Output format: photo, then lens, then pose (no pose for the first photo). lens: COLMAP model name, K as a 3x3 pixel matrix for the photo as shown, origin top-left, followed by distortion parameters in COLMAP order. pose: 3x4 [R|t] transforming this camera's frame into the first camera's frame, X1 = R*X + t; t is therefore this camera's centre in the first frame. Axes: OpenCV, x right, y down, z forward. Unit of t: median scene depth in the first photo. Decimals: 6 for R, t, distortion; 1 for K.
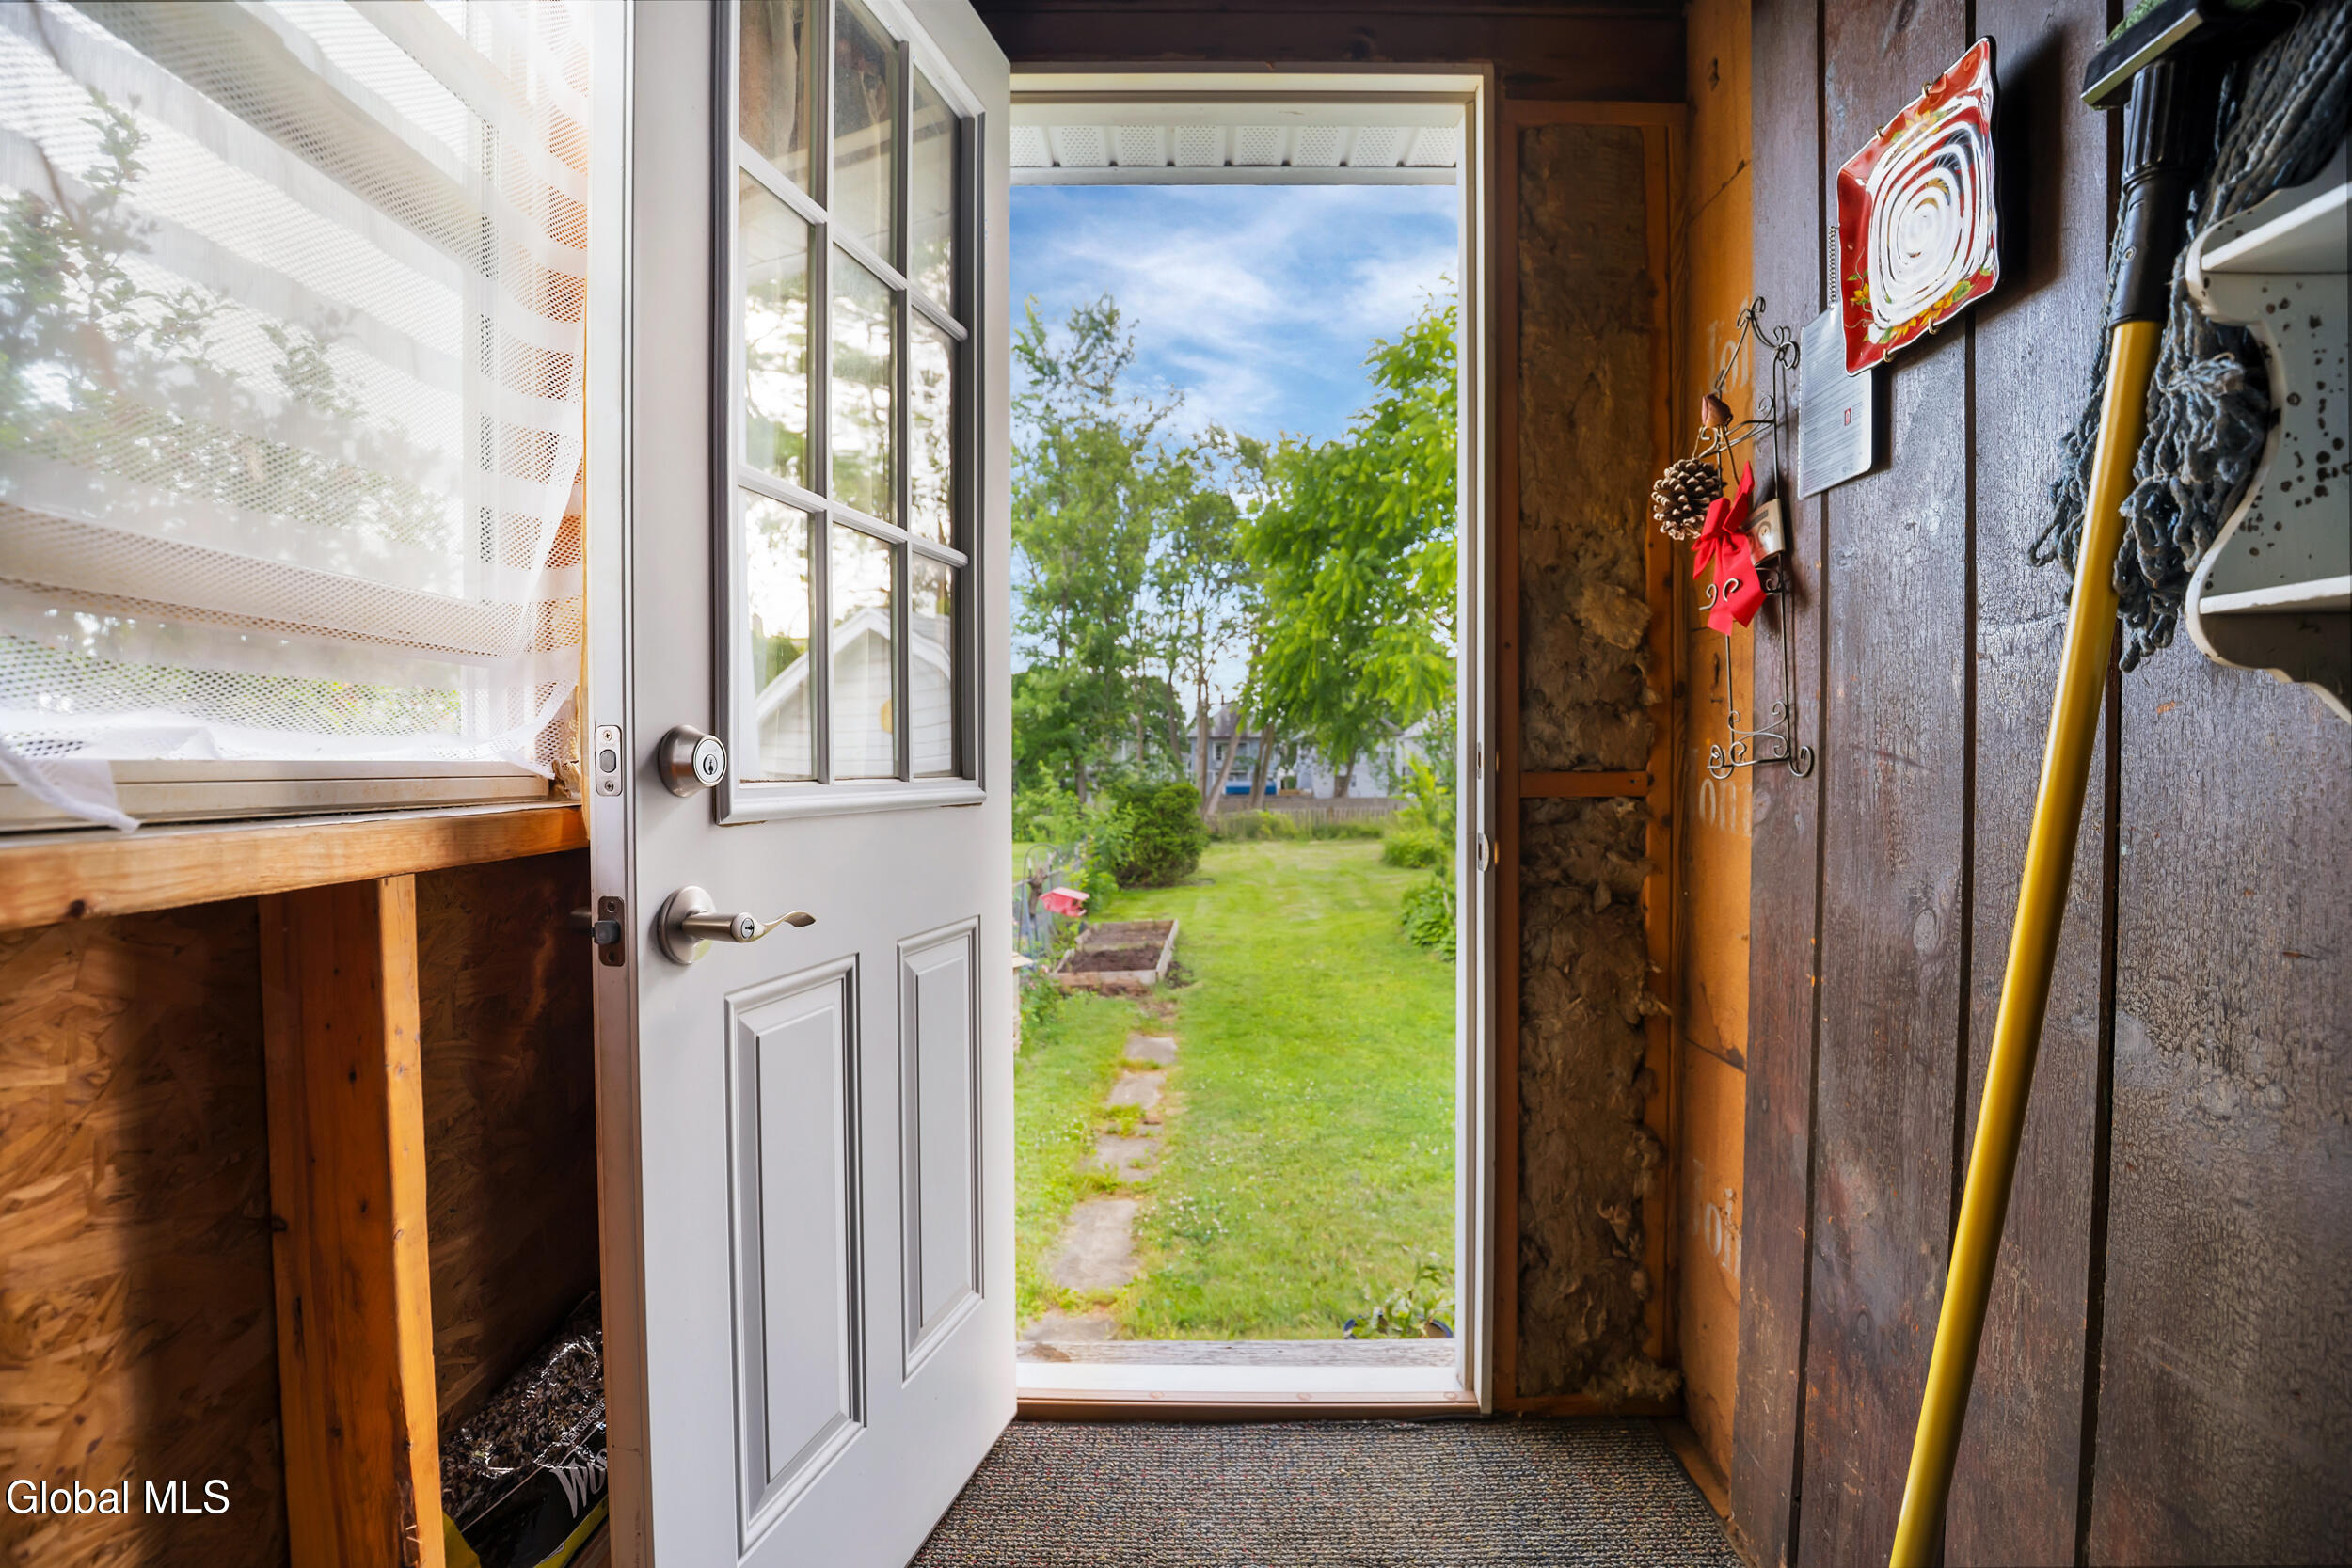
lens RADIAL K [[1097.7, 0, 1197.2], [0, 1097.7, 765.3], [0, 0, 1]] dist [-0.032518, 0.000525]
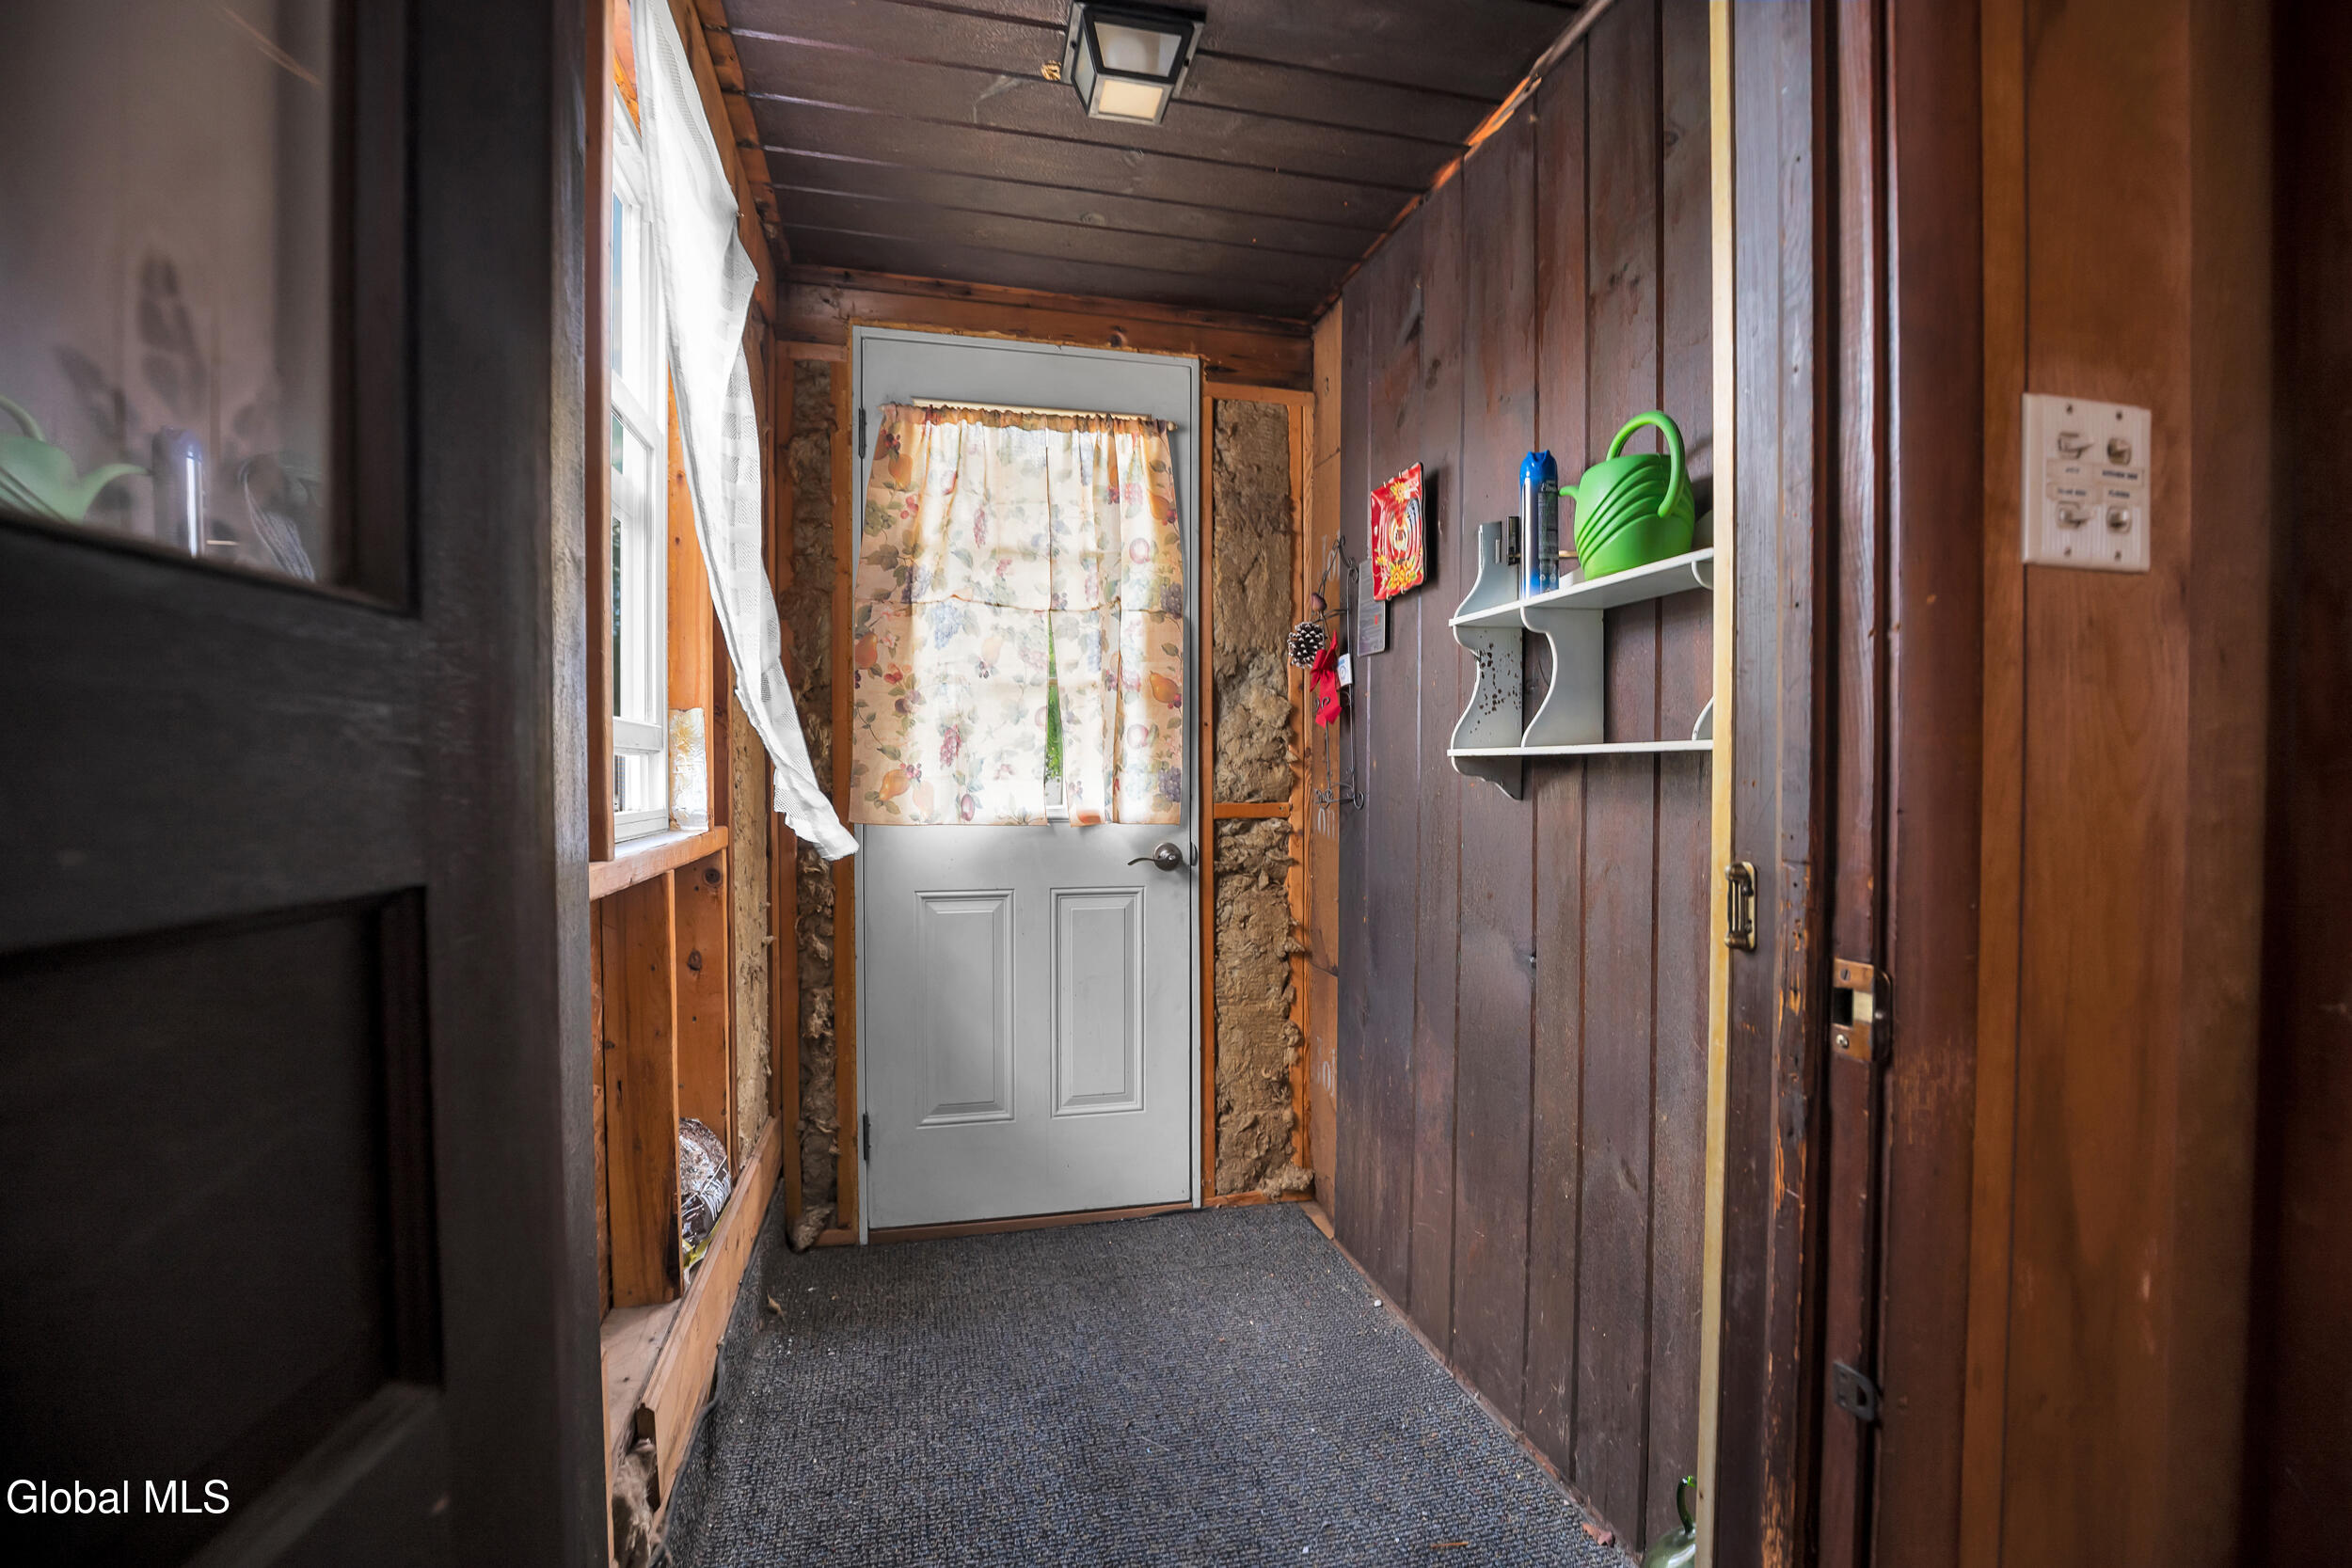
lens RADIAL K [[1097.7, 0, 1197.2], [0, 1097.7, 765.3], [0, 0, 1]] dist [-0.032518, 0.000525]
pose [[0.969348, 0.000308, 0.245691, -0.125082], [0.001228, 0.999981, -0.006100, -0.039467], [-0.245688, 0.006215, 0.969329, -0.563059]]
